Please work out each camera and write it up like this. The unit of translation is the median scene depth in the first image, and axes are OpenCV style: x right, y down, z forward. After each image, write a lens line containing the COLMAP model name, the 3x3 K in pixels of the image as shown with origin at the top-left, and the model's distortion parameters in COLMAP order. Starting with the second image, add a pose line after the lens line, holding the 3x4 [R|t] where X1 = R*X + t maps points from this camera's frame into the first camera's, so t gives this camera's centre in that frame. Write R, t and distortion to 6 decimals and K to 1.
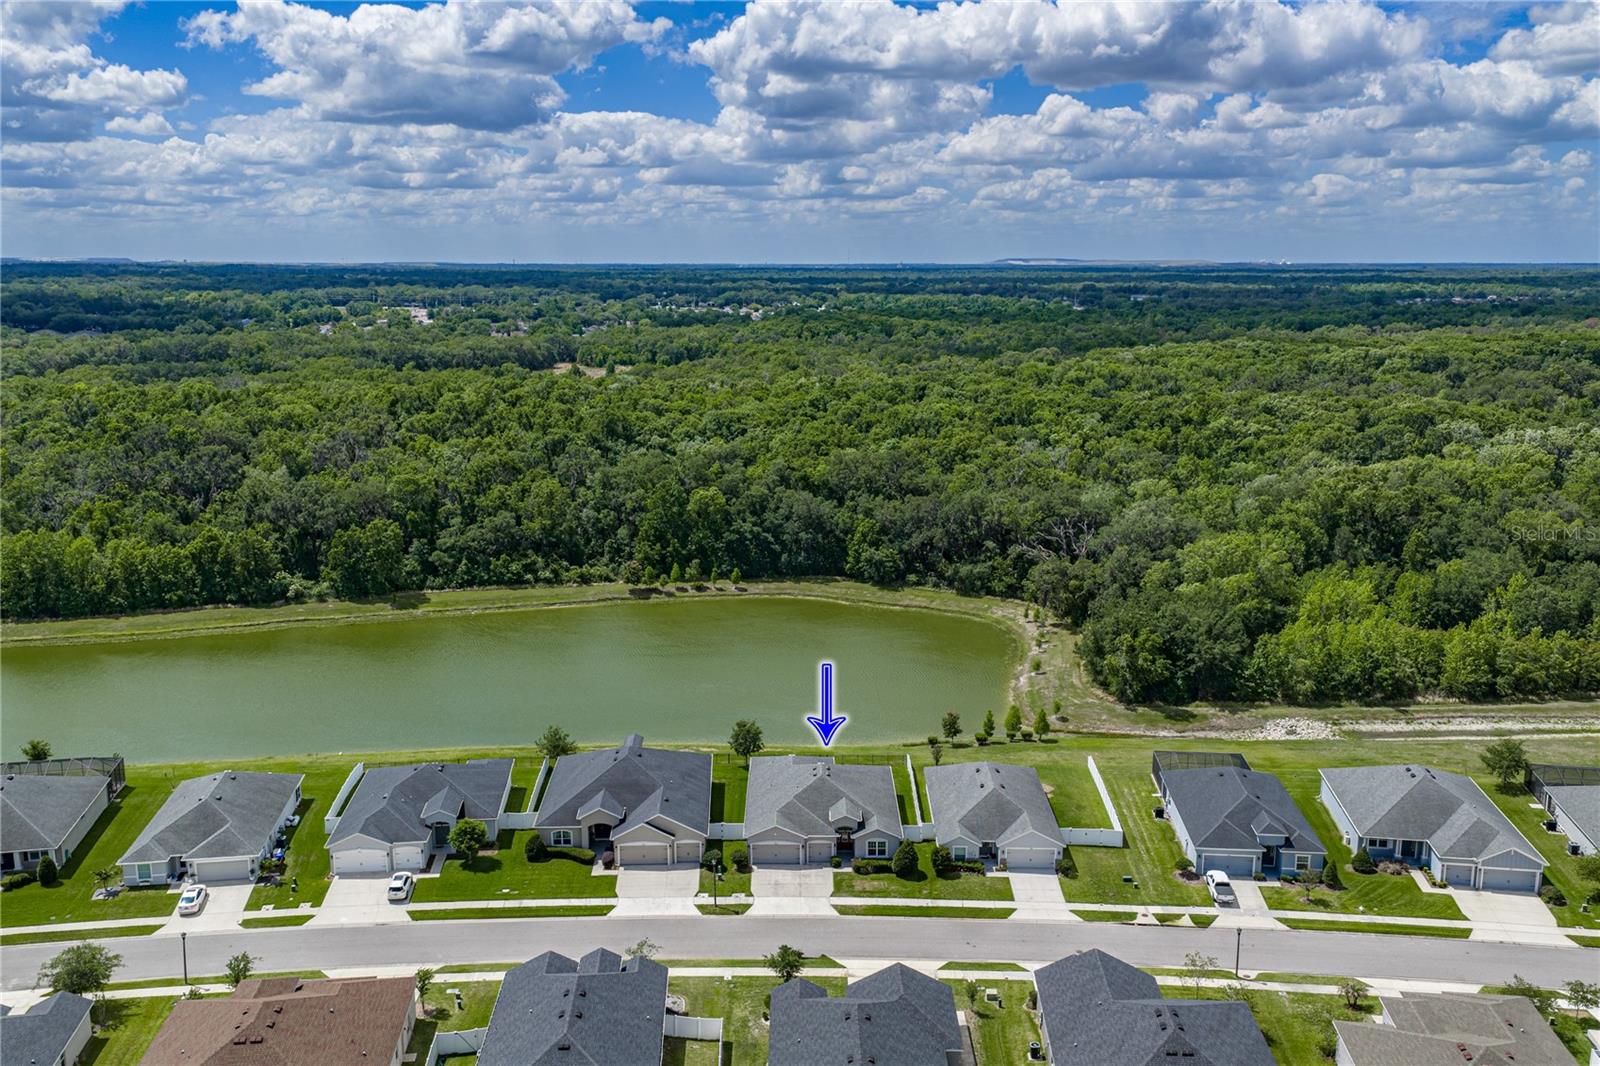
lens RADIAL K [[1384.5, 0, 798.9], [0, 1384.5, 537.2], [0, 0, 1]] dist [0.036435, -0.015779]
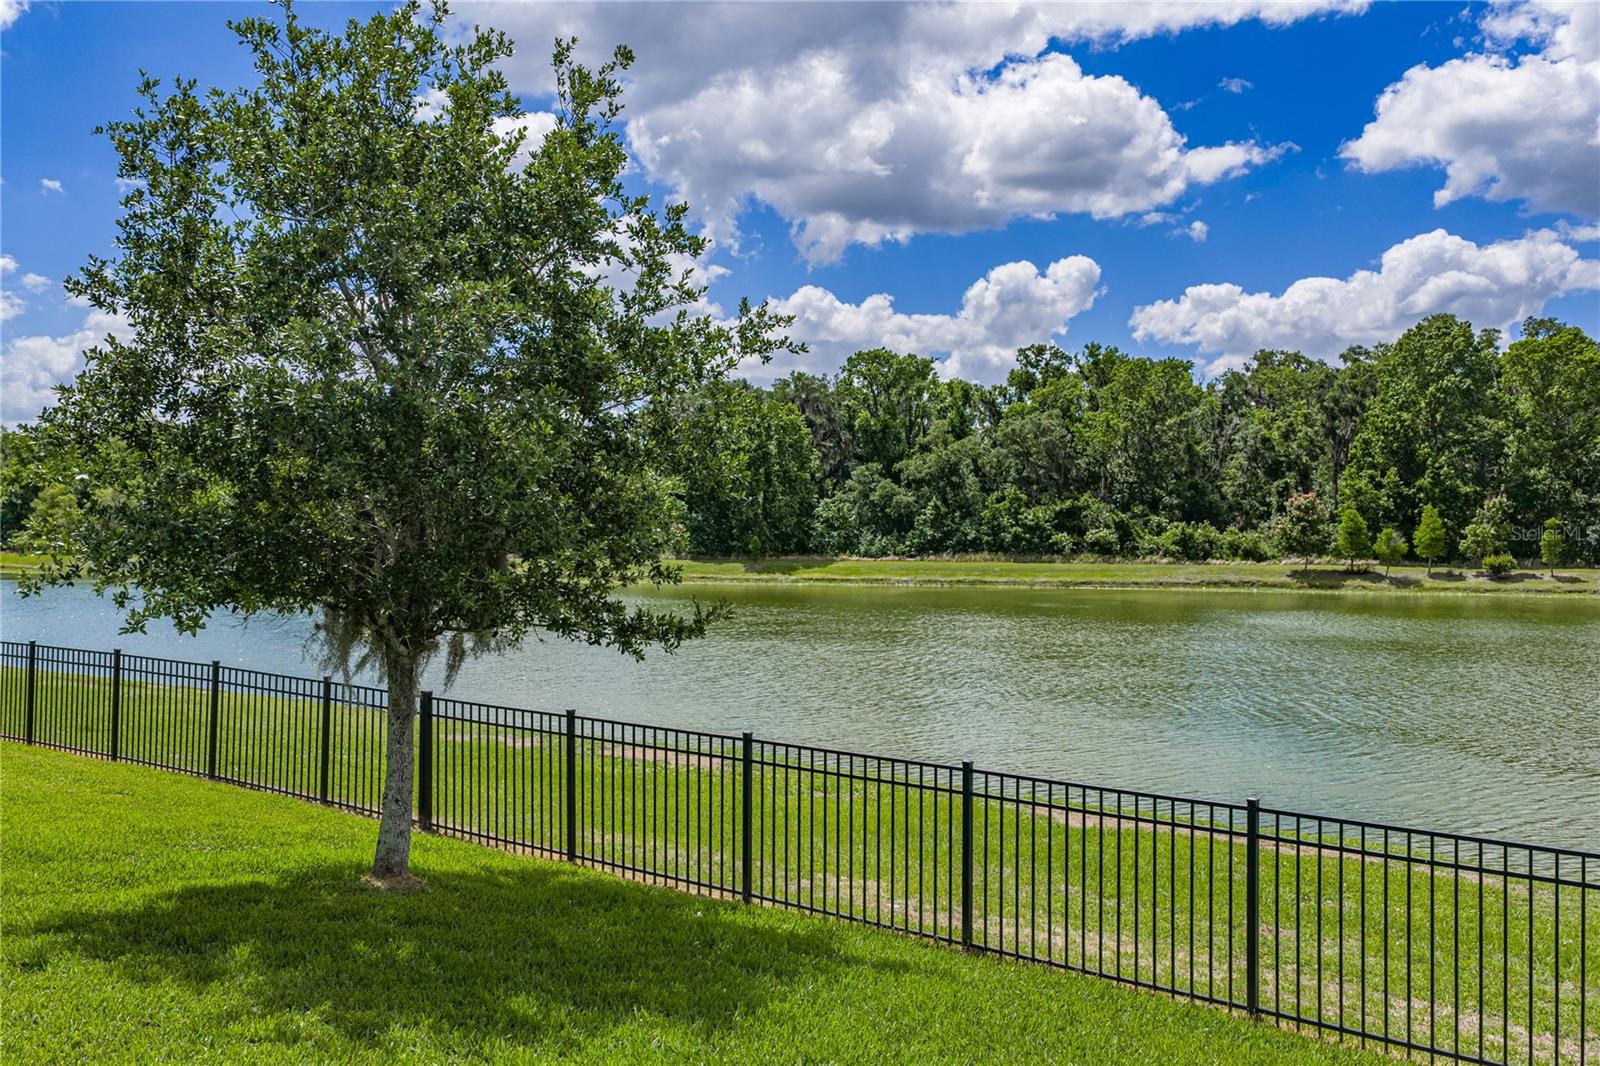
lens RADIAL K [[1386.5, 0, 793.1], [0, 1386.5, 523.5], [0, 0, 1]] dist [0.018113, 0.009820]
pose [[0.774175, -0.008387, -0.632916, 0.013578], [-0.116121, 0.981060, -0.155039, 0.100566], [0.622229, 0.193522, 0.758539, 0.618289]]
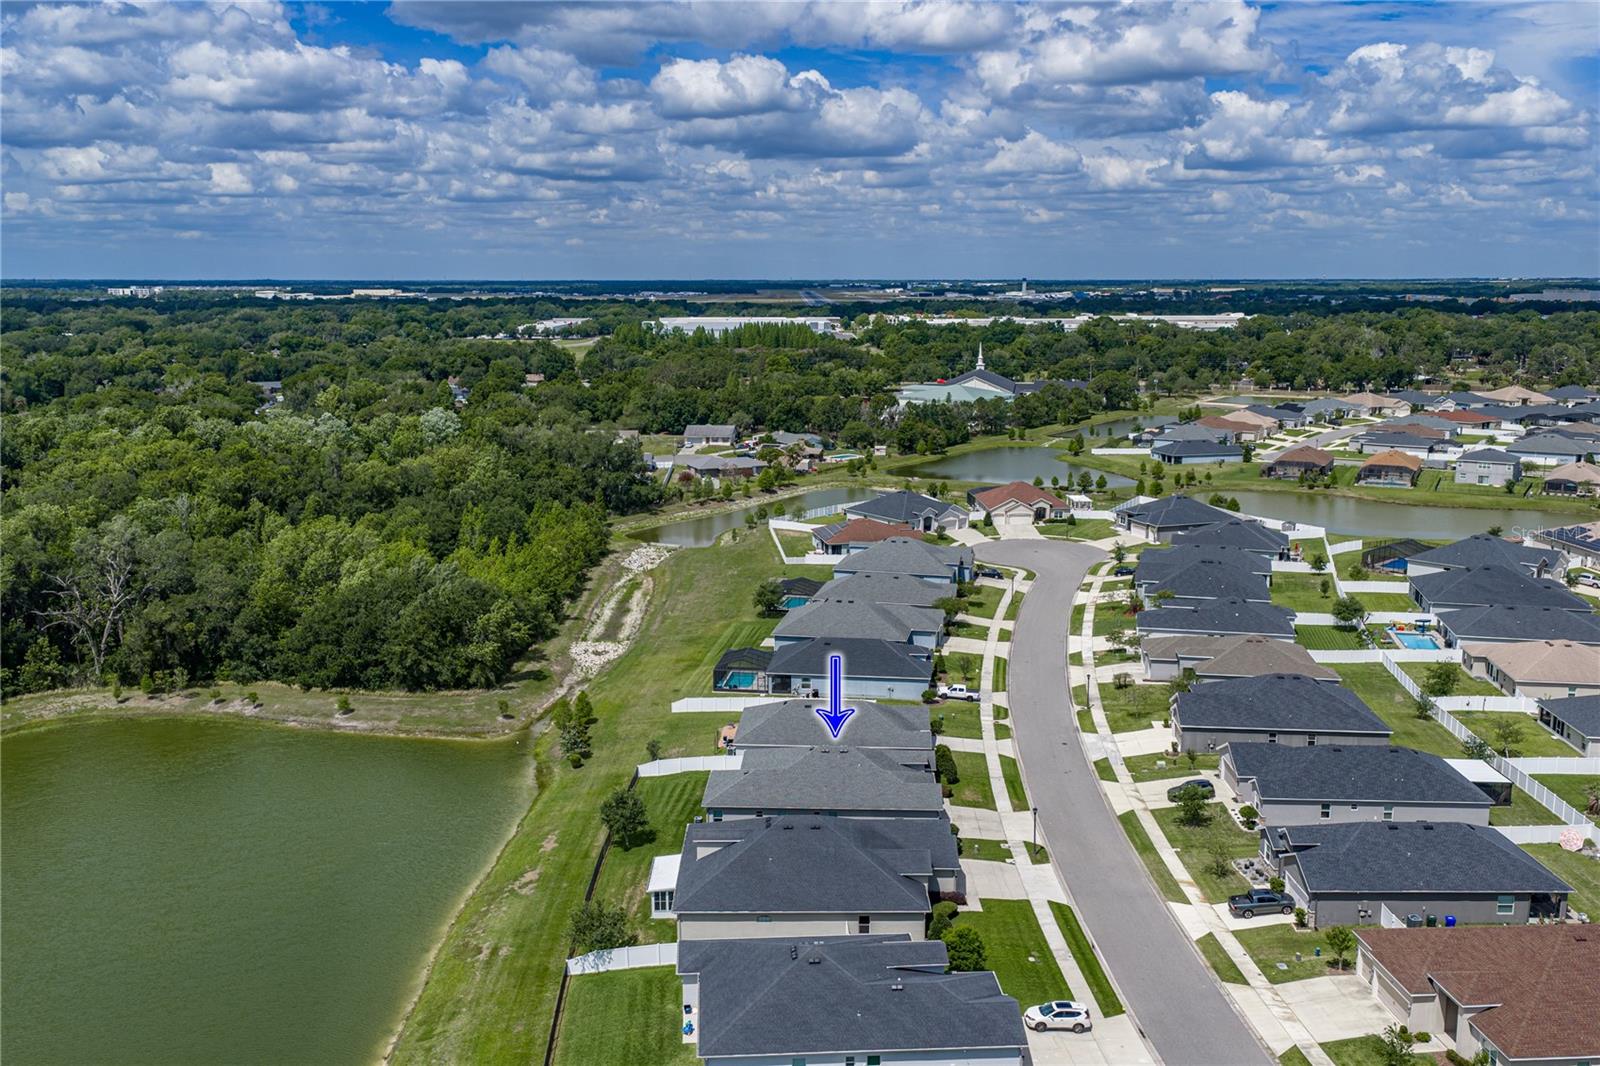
lens RADIAL K [[1383.1, 0, 796.1], [0, 1383.1, 535.1], [0, 0, 1]] dist [0.024055, -0.001499]
pose [[0.039683, -0.183862, 0.982151, -0.490911], [0.194429, 0.965558, 0.172900, -0.076704], [-0.980114, 0.184097, 0.074064, 0.523466]]
